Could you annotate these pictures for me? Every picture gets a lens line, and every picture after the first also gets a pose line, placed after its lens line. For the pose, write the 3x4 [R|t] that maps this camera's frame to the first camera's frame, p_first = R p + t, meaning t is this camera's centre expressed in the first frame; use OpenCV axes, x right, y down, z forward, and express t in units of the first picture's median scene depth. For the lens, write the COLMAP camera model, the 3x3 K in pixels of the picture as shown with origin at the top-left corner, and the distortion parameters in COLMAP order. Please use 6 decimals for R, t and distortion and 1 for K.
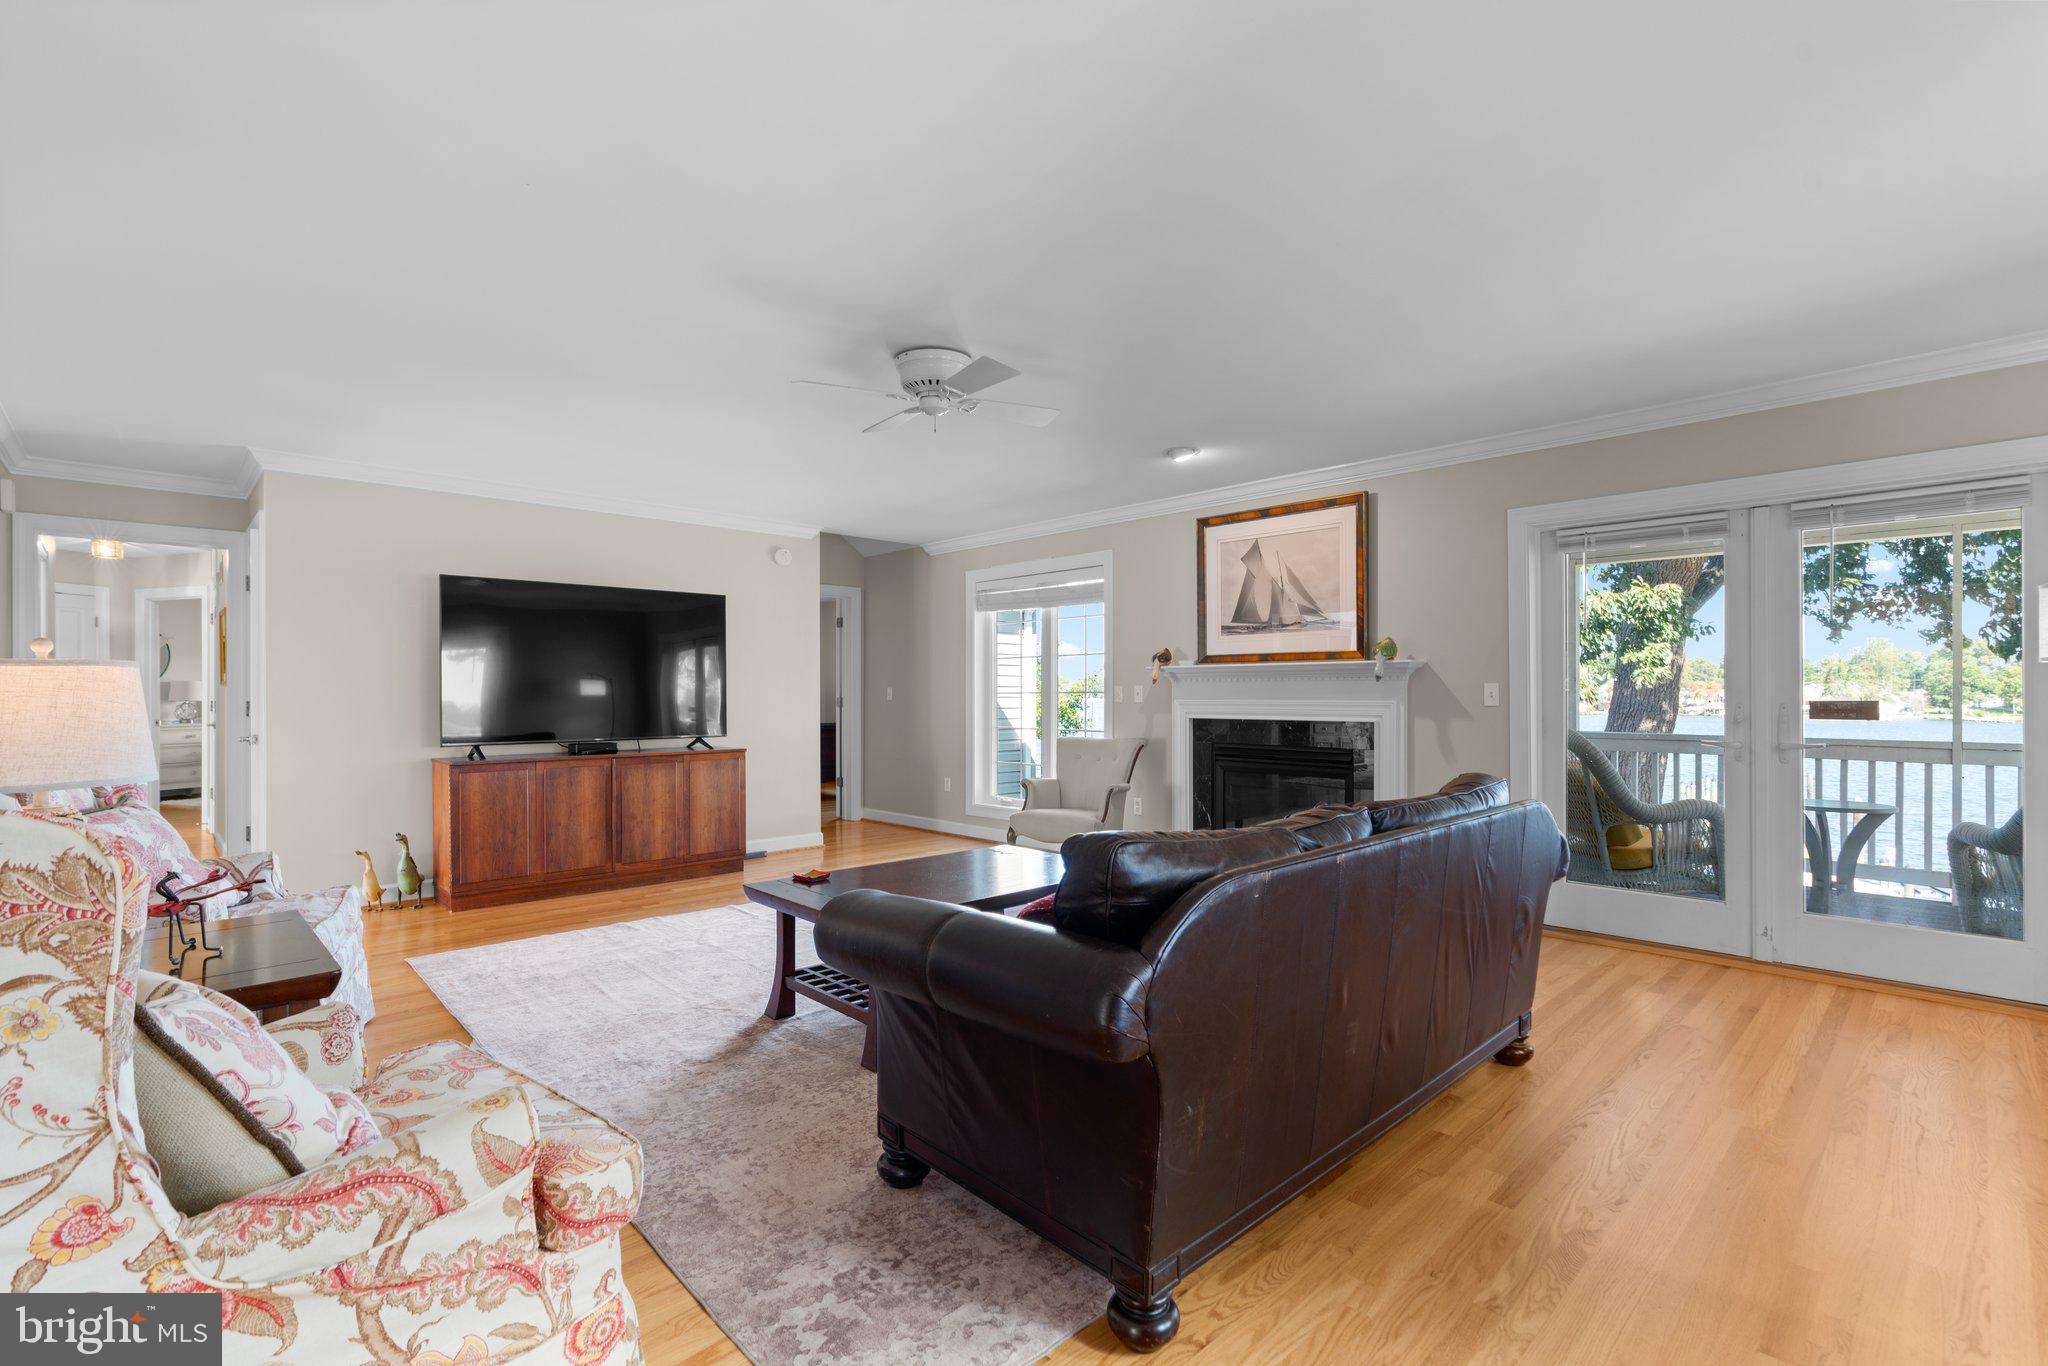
lens RADIAL K [[927.5, 0, 1022.6], [0, 927.5, 689.5], [0, 0, 1]] dist [-0.017292, 0.007320]
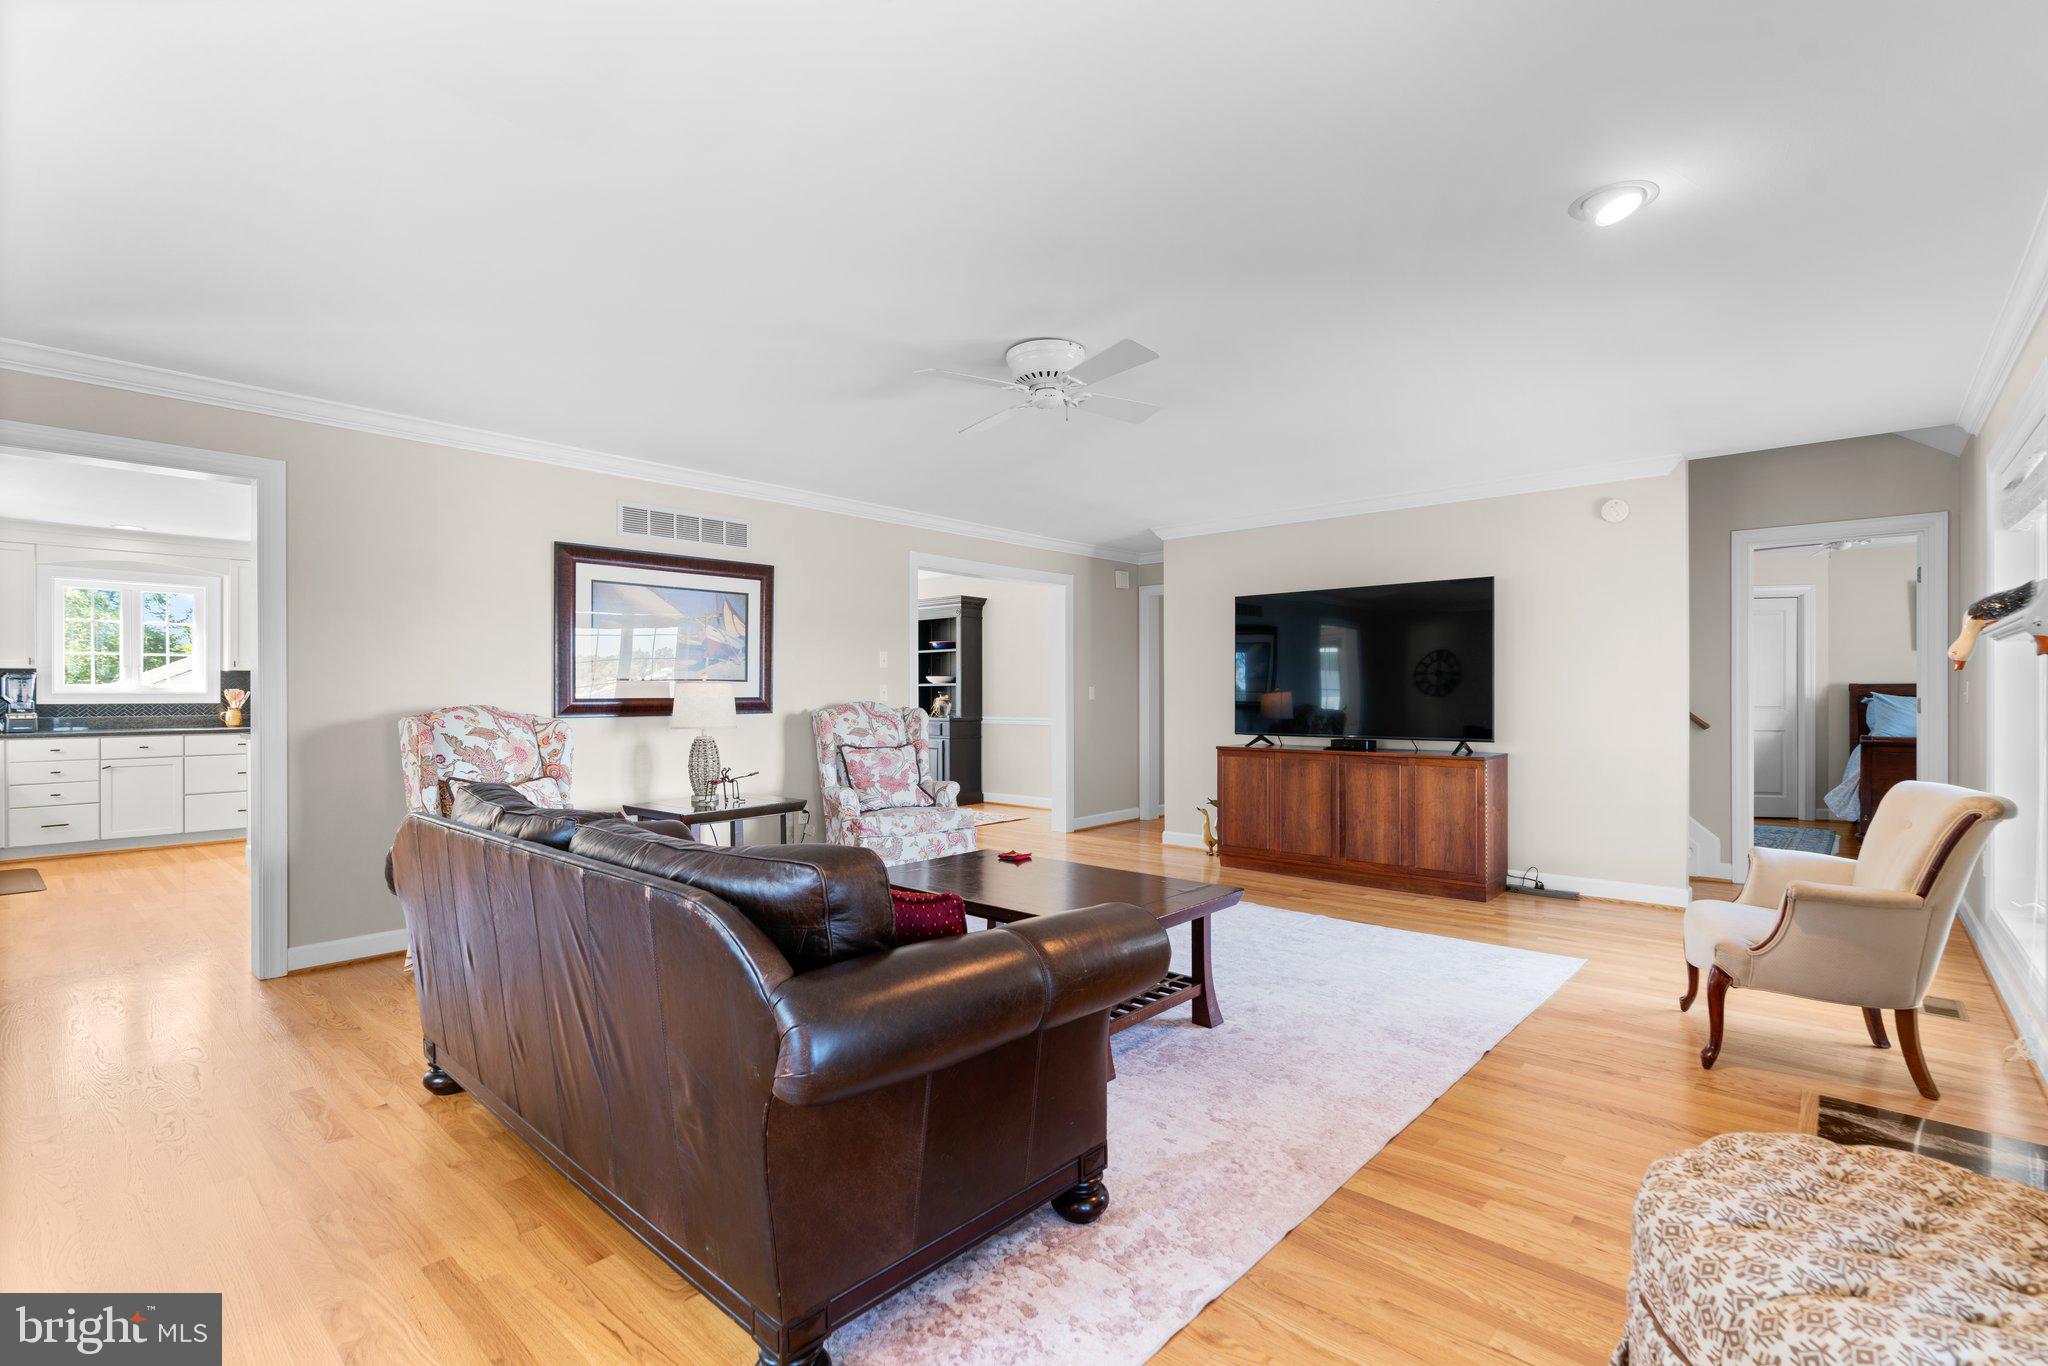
lens RADIAL K [[927.5, 0, 1022.6], [0, 927.5, 689.5], [0, 0, 1]] dist [-0.017292, 0.007320]
pose [[0.077812, -0.000358, -0.996968, 0.435910], [0.007731, 0.999970, 0.000244, -0.000825], [0.996938, -0.007726, 0.077813, 0.448329]]
